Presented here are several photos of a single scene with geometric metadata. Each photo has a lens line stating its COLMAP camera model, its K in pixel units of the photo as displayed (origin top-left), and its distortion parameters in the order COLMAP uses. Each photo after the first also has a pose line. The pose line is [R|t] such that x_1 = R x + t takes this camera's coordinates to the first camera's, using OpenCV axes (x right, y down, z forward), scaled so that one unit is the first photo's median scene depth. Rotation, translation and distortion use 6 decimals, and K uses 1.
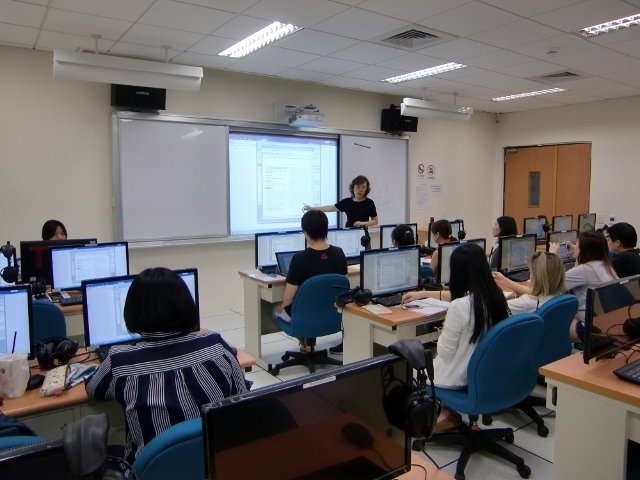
lens RADIAL K [[500.3, 0, 321.4], [0, 500.3, 230.4], [0, 0, 1]] dist [-0.109350, 0.094171]
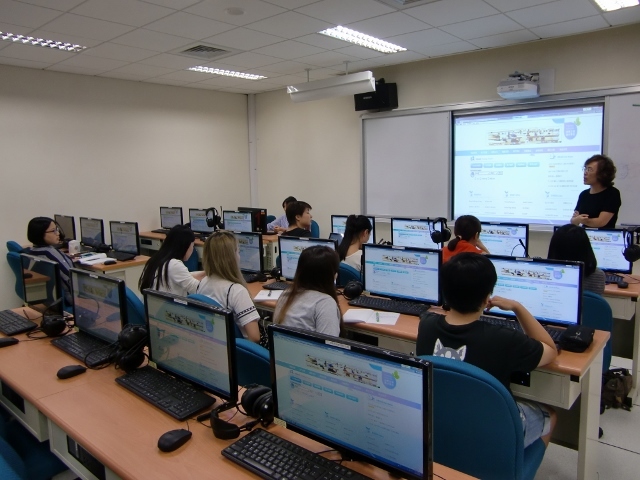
lens RADIAL K [[496.3, 0, 320.5], [0, 496.3, 229.2], [0, 0, 1]] dist [-0.113816, 0.095380]
pose [[0.244921, 0.103241, -0.964031, 0.996251], [-0.057151, 0.994123, 0.091944, -0.066383], [0.967857, 0.032576, 0.249381, 0.692103]]
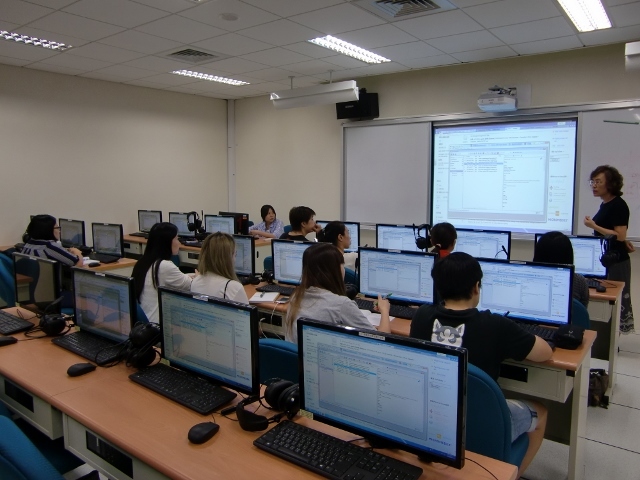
lens RADIAL K [[496.3, 0, 320.5], [0, 496.3, 229.2], [0, 0, 1]] dist [-0.113816, 0.095380]
pose [[0.309425, 0.090856, -0.946573, 0.998849], [-0.077314, 0.994533, 0.070186, -0.056982], [0.947776, 0.051466, 0.314758, 0.645217]]
